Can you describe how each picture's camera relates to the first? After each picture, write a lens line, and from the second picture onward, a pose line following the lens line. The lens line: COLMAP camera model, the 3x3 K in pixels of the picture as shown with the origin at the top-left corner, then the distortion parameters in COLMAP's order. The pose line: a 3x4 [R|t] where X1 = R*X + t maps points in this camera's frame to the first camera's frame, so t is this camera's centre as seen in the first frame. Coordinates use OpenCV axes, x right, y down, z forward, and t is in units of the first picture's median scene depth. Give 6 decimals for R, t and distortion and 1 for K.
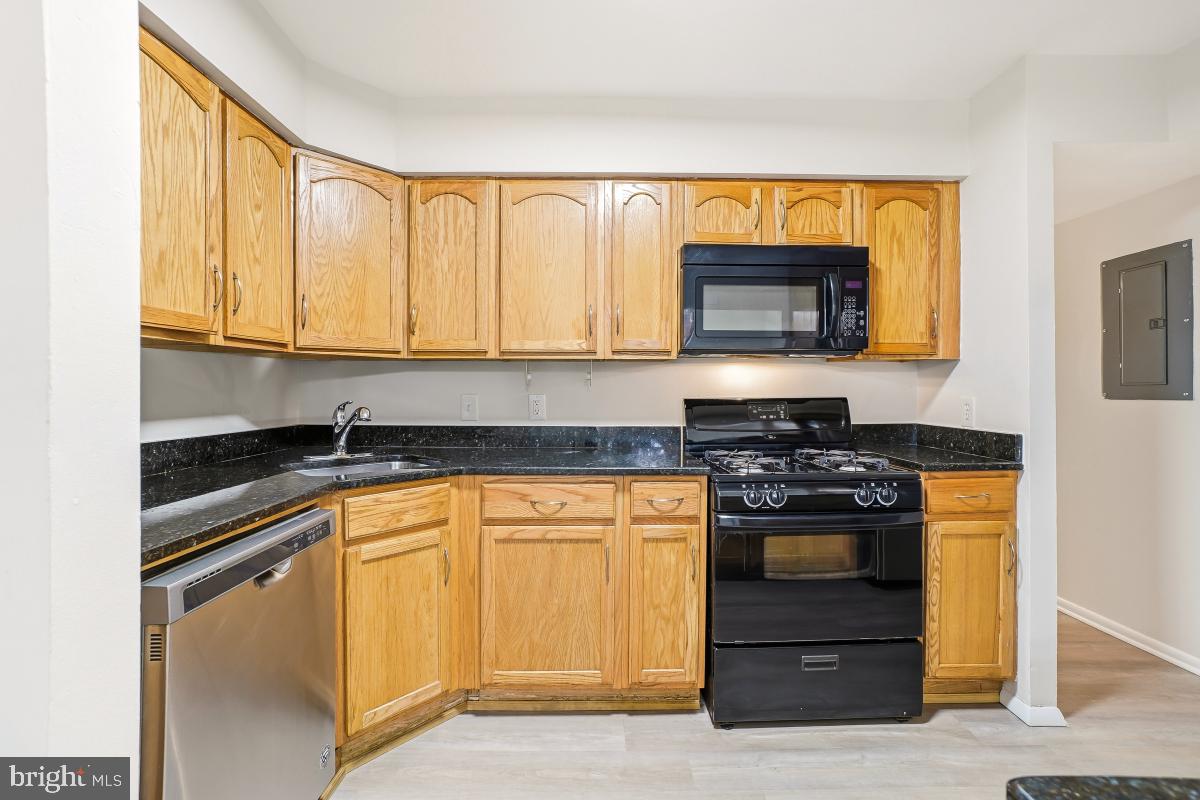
lens RADIAL K [[525.2, 0, 599.1], [0, 525.2, 386.7], [0, 0, 1]] dist [-0.046429, 0.021613]
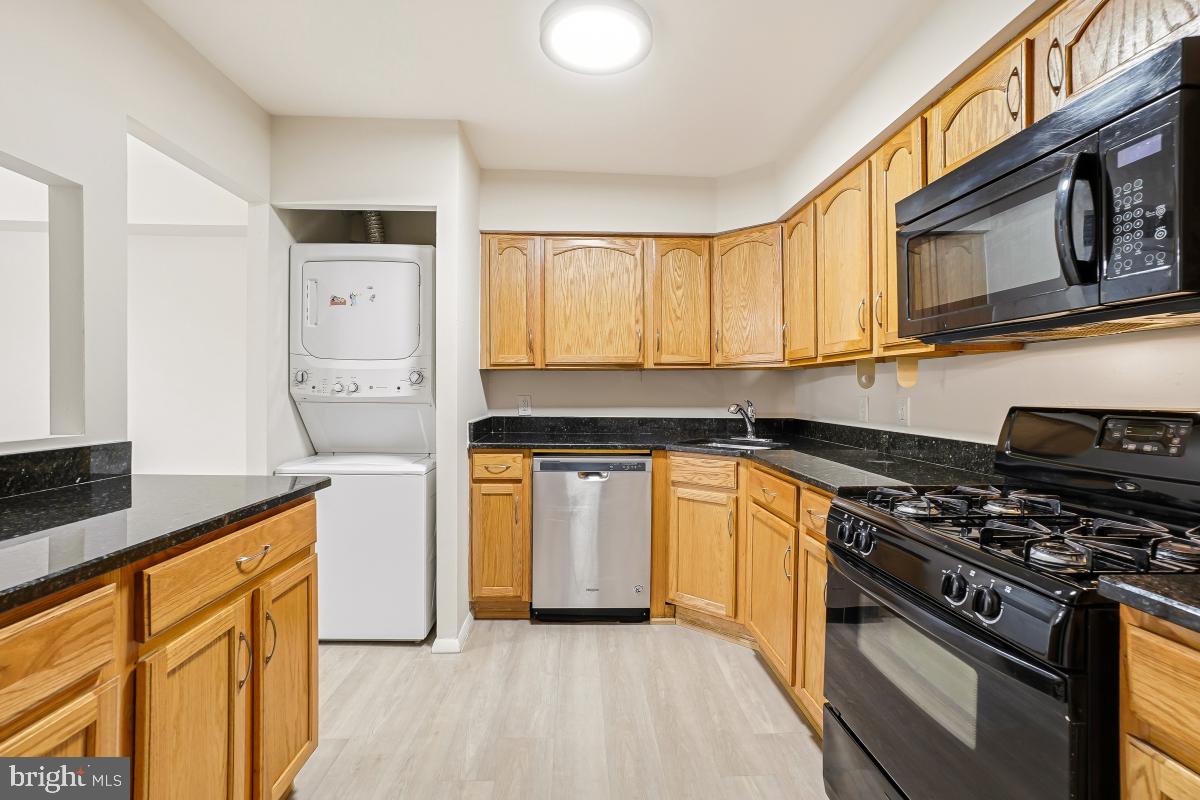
lens RADIAL K [[535.5, 0, 599.2], [0, 535.5, 391.2], [0, 0, 1]] dist [-0.045477, 0.023675]
pose [[0.031831, -0.000278, -0.999493, 0.917148], [0.002740, 0.999996, -0.000191, 0.003718], [0.999490, -0.002732, 0.031832, 0.533882]]
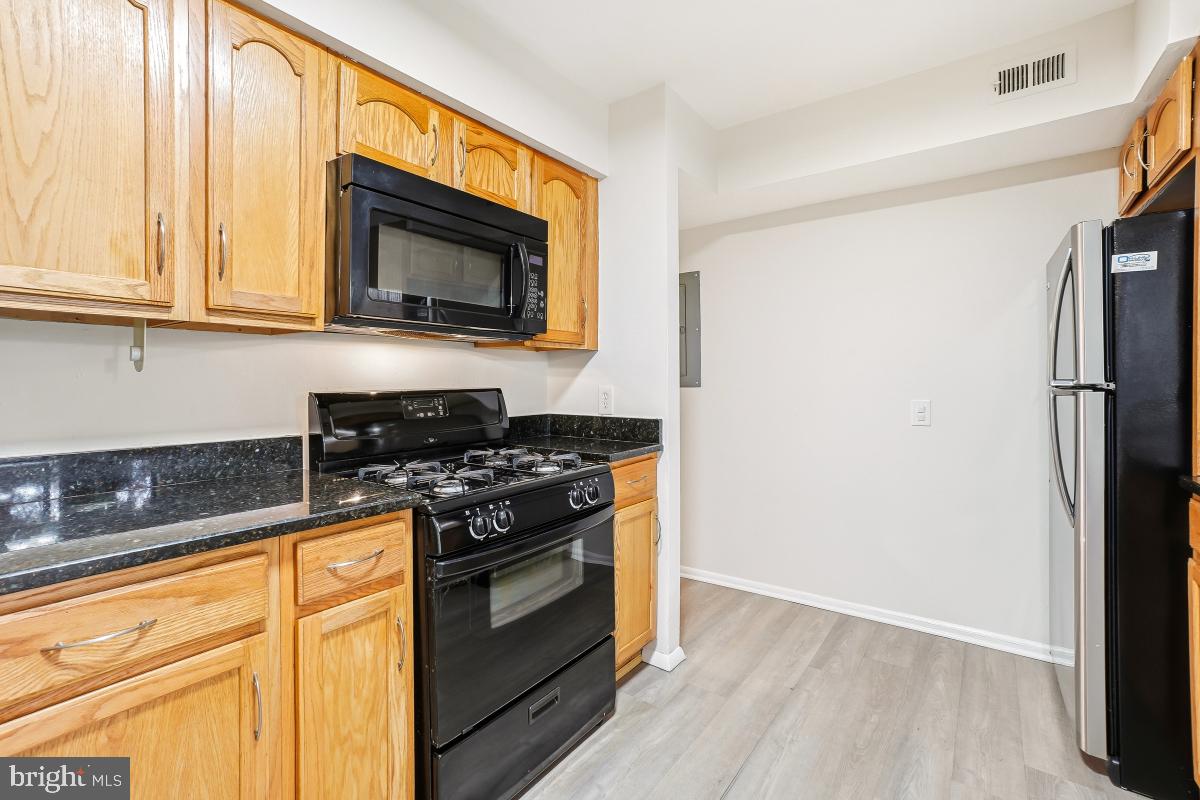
lens RADIAL K [[535.4, 0, 599.7], [0, 535.4, 384.2], [0, 0, 1]] dist [-0.050793, 0.023601]
pose [[0.603659, -0.006478, 0.797216, -0.170254], [-0.001415, 0.999957, 0.009197, 0.006103], [-0.797241, -0.006680, 0.603624, 0.363558]]
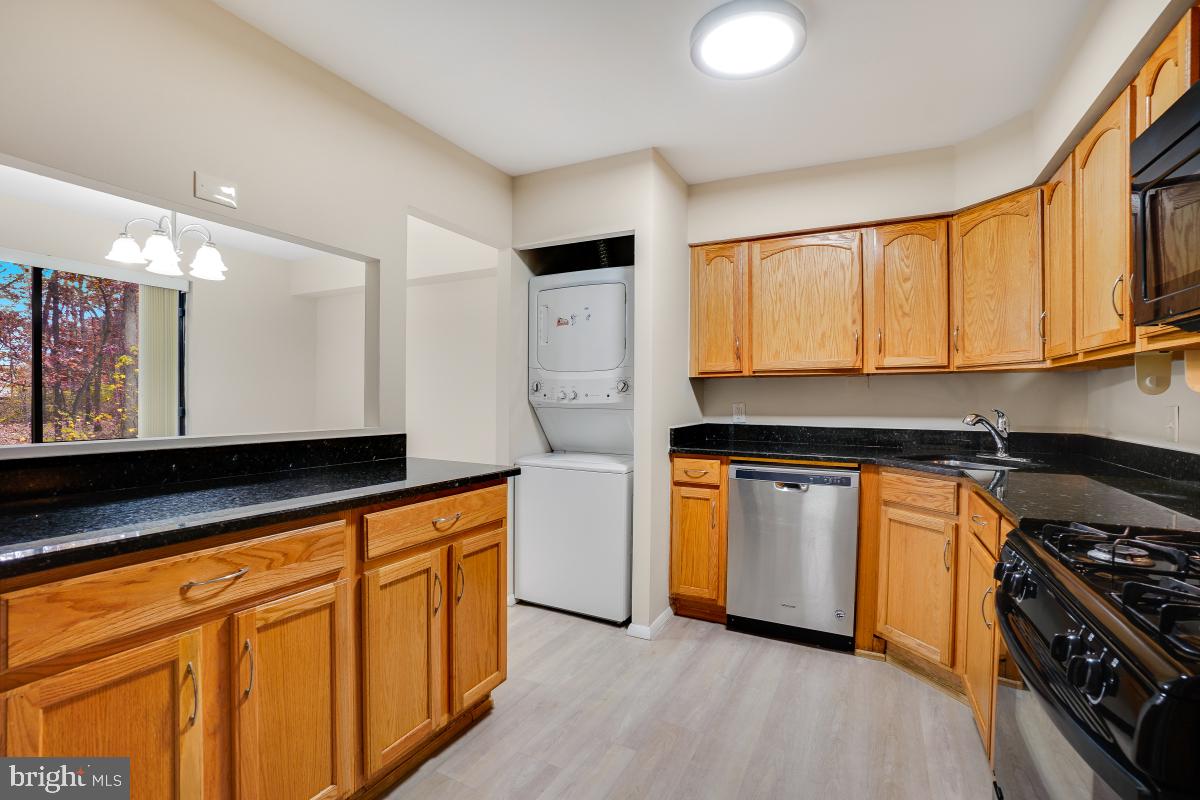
lens RADIAL K [[545.1, 0, 600.0], [0, 545.1, 400.0], [0, 0, 1]] dist [-0.061941, 0.022860]
pose [[-0.471007, 0.001075, -0.882129, 0.930357], [0.001588, 0.999999, 0.000371, 0.005573], [0.882128, -0.001226, -0.471008, 0.752768]]
